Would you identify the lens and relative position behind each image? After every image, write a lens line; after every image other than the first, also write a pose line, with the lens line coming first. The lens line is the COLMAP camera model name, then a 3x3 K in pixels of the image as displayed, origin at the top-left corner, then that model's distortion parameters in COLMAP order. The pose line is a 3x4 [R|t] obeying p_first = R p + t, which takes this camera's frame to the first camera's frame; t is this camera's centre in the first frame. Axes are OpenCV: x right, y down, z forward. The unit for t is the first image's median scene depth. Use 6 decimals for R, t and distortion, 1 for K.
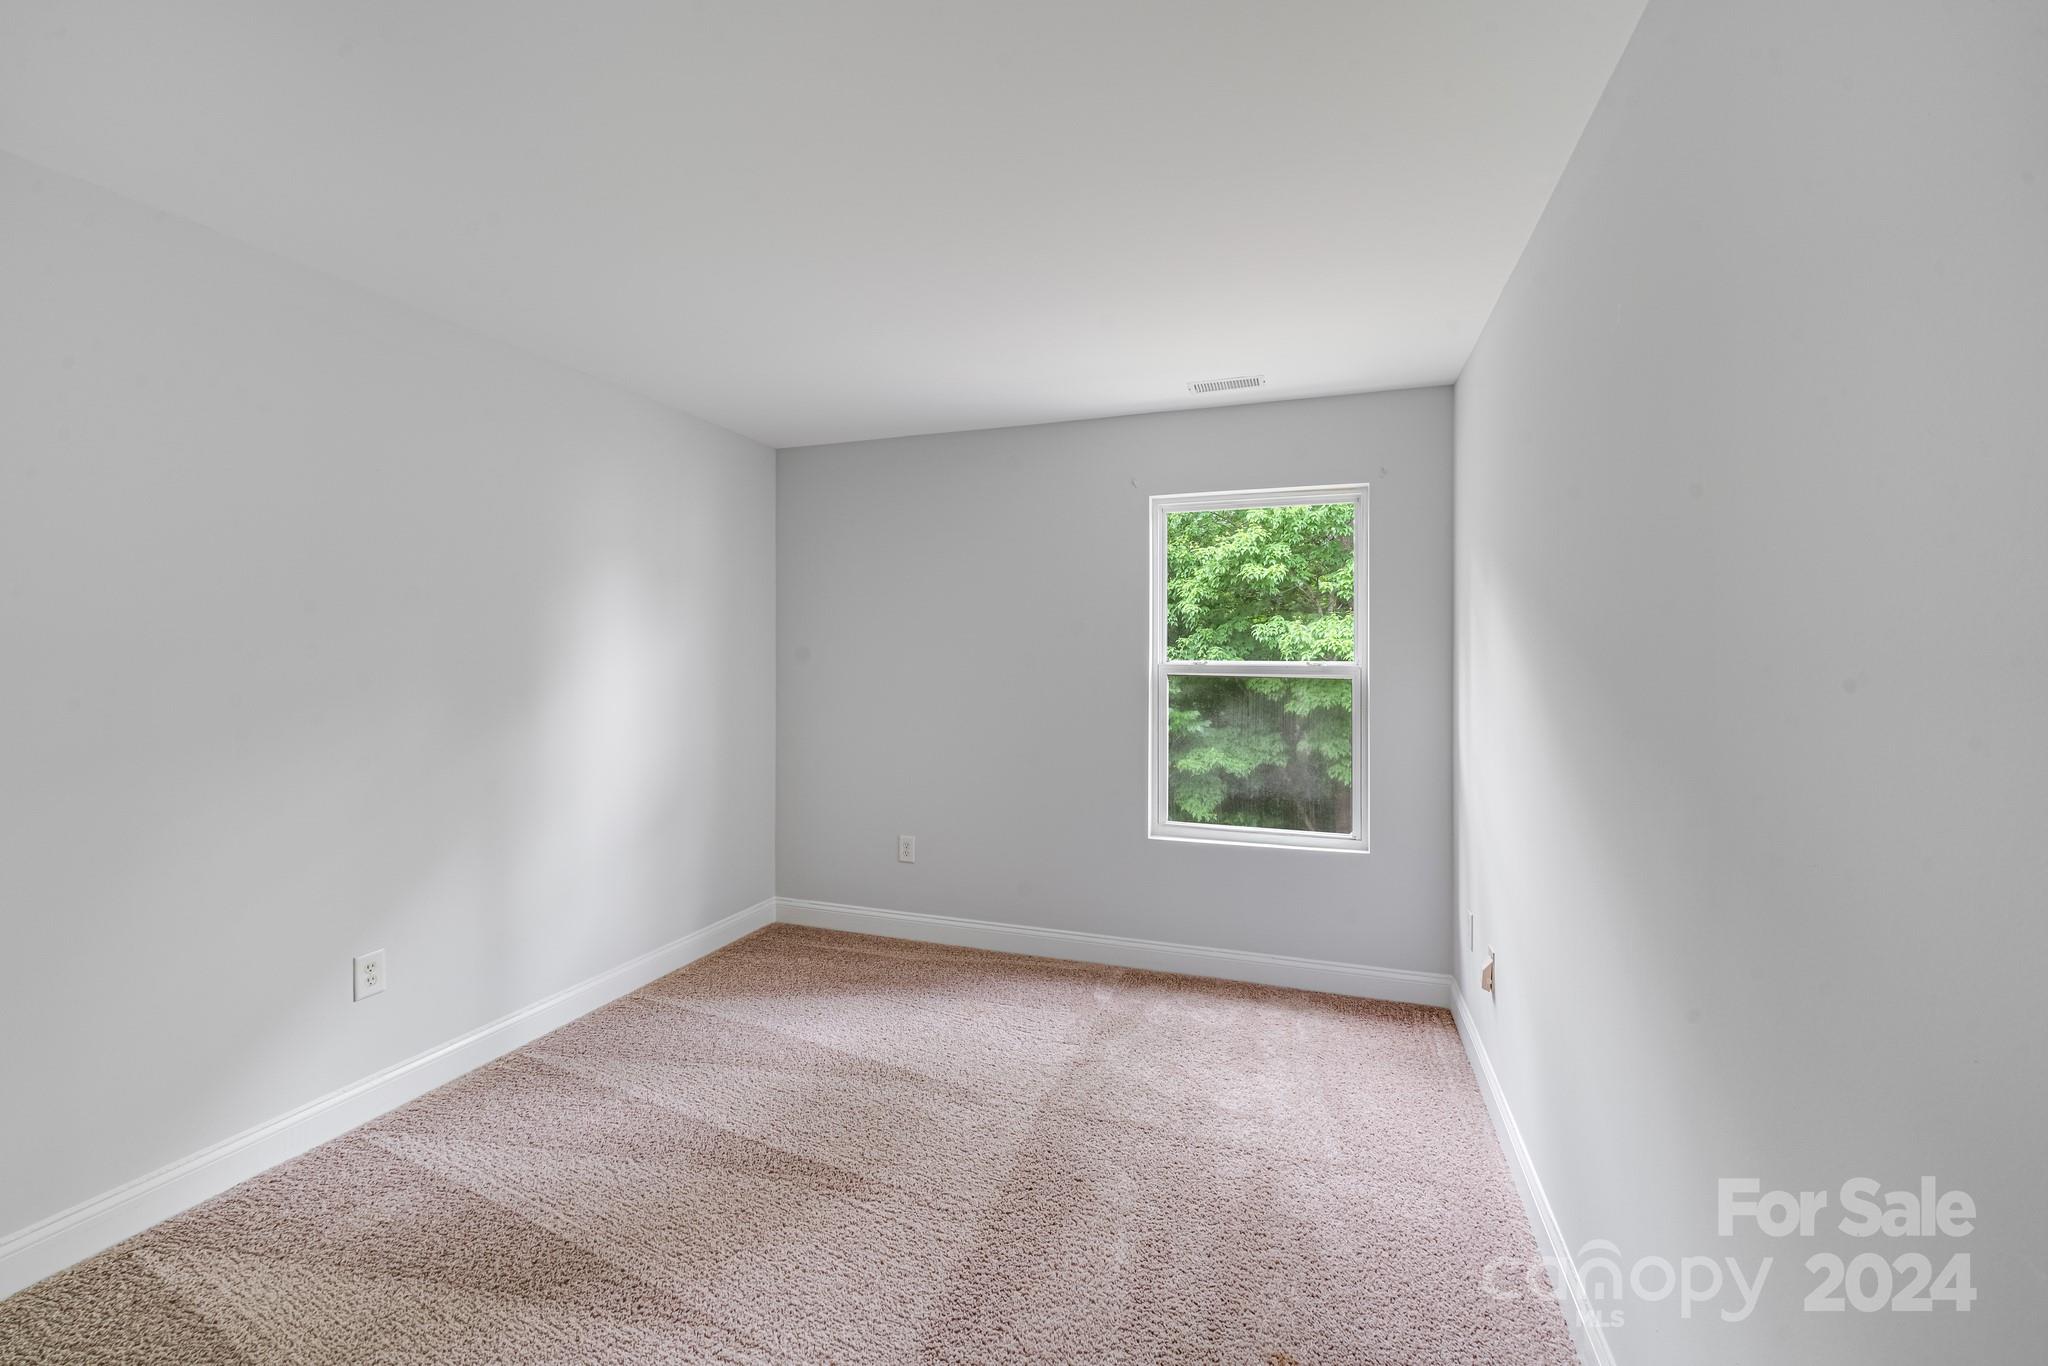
lens RADIAL K [[831.1, 0, 1016.0], [0, 831.1, 685.3], [0, 0, 1]] dist [-0.002951, -0.000565]
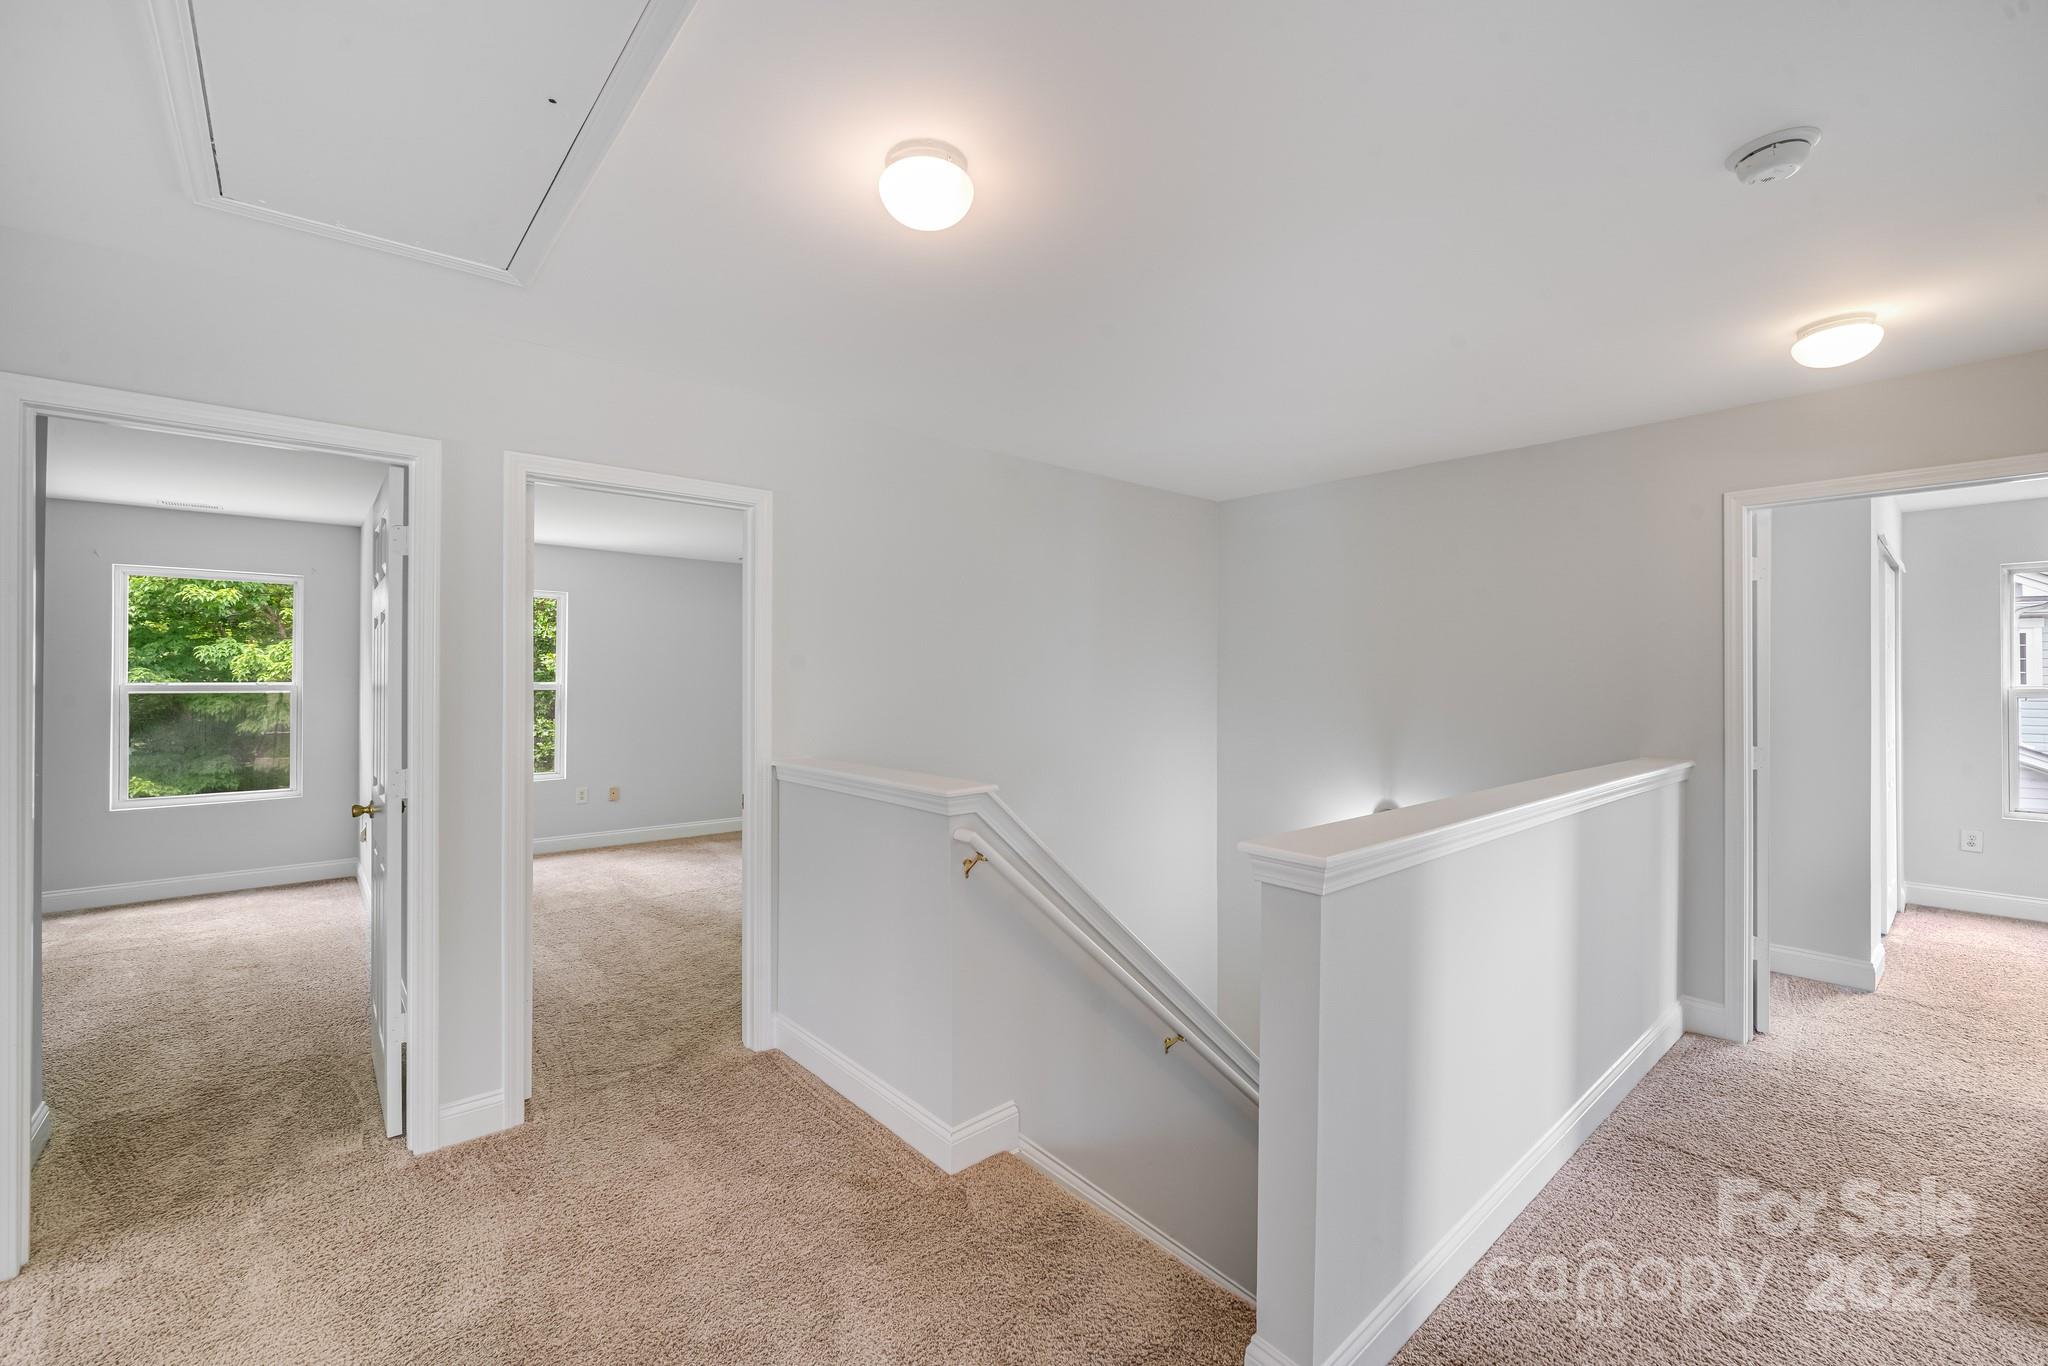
lens RADIAL K [[831.1, 0, 1016.0], [0, 831.1, 685.3], [0, 0, 1]] dist [-0.002951, -0.000565]
pose [[0.482745, 0.007409, 0.875730, -0.133888], [0.017145, 0.999693, -0.017909, 0.011182], [-0.875593, 0.023660, 0.482469, -0.414229]]
